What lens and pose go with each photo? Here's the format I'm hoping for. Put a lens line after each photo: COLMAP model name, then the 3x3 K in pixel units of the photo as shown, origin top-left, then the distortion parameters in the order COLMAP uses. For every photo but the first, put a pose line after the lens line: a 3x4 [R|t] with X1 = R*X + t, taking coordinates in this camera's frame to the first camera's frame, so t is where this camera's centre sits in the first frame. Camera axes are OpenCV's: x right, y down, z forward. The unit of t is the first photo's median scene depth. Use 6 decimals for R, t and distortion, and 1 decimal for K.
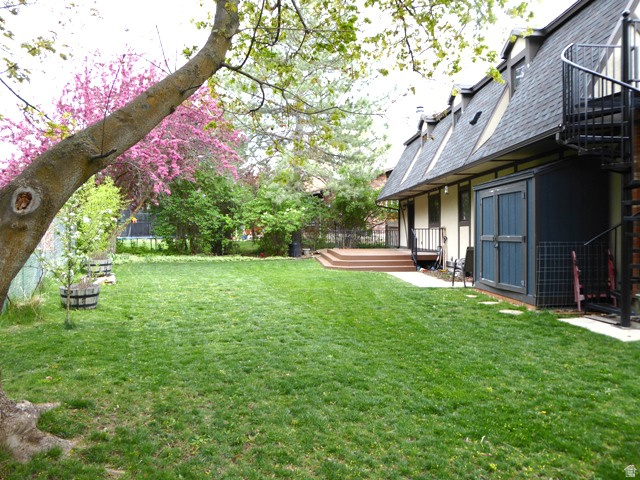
lens RADIAL K [[465.5, 0, 320.0], [0, 465.5, 240.0], [0, 0, 1]] dist [0.008289, 0.001093]
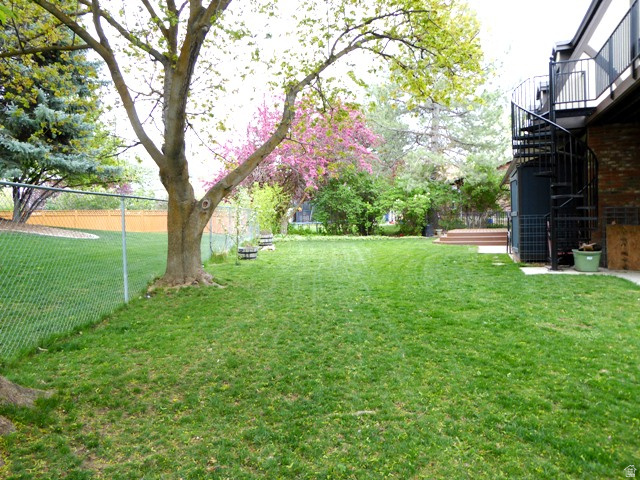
lens RADIAL K [[465.5, 0, 320.0], [0, 465.5, 240.0], [0, 0, 1]] dist [0.008289, 0.001093]
pose [[0.922820, -0.006145, -0.385182, 0.161951], [0.017615, 0.999500, 0.026254, 0.011012], [0.384829, -0.031013, 0.922467, -0.201976]]
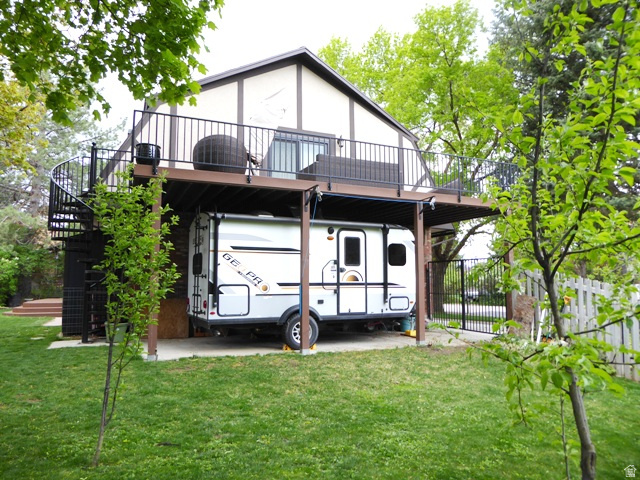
lens RADIAL K [[465.5, 0, 320.0], [0, 465.5, 240.0], [0, 0, 1]] dist [0.008289, 0.001093]
pose [[0.942777, 0.030717, 0.332007, 0.261865], [0.005294, 0.994243, -0.107020, 0.005218], [-0.333383, 0.102654, 0.937186, -0.226991]]
